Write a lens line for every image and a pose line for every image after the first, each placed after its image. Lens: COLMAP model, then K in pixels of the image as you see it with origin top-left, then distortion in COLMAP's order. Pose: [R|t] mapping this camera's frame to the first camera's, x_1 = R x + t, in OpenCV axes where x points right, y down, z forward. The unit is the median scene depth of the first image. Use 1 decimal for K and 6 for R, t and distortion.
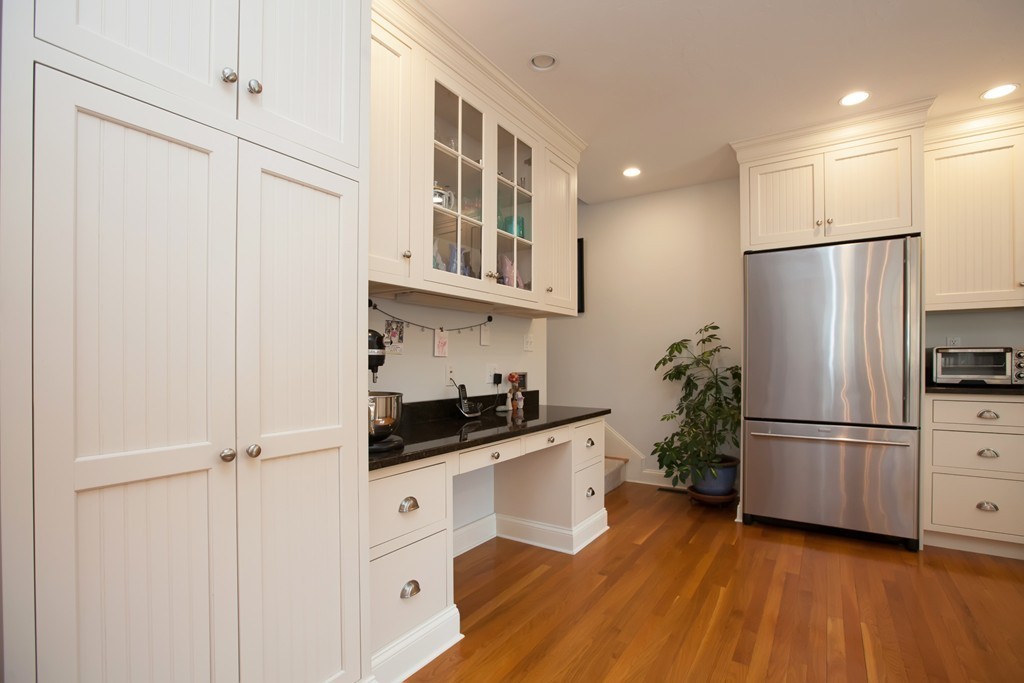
lens RADIAL K [[471.1, 0, 508.5], [0, 471.1, 363.8], [0, 0, 1]] dist [-0.054369, 0.017215]
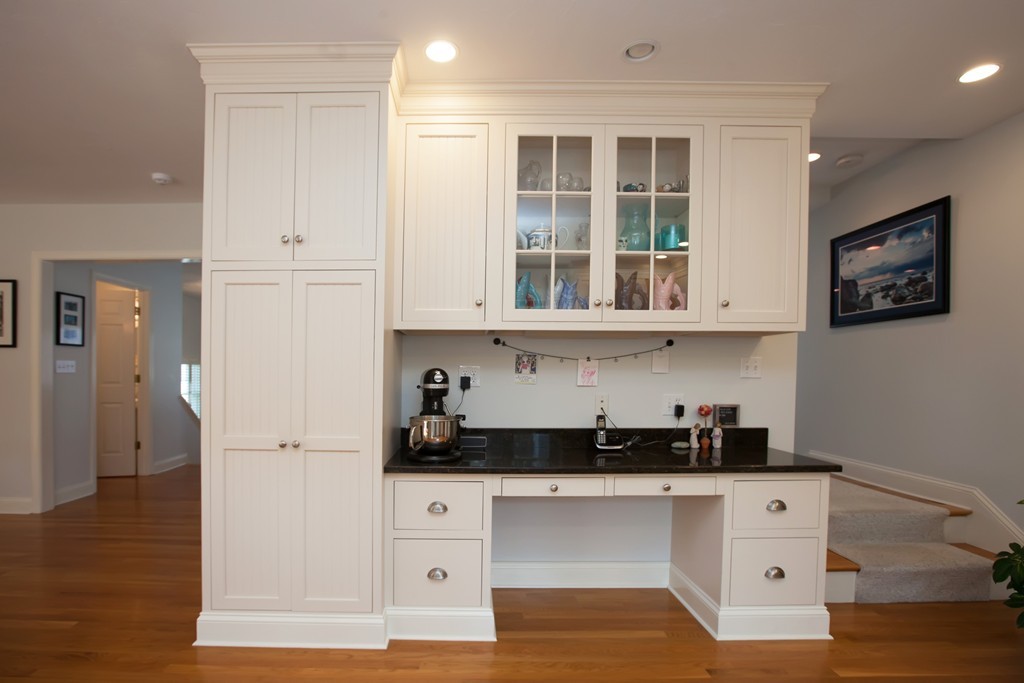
lens RADIAL K [[490.6, 0, 509.2], [0, 490.6, 381.7], [0, 0, 1]] dist [-0.039234, 0.000533]
pose [[0.572226, 0.017472, -0.819910, 0.620796], [-0.008697, 0.999846, 0.015236, -0.038619], [0.820050, -0.001588, 0.572290, 0.253986]]
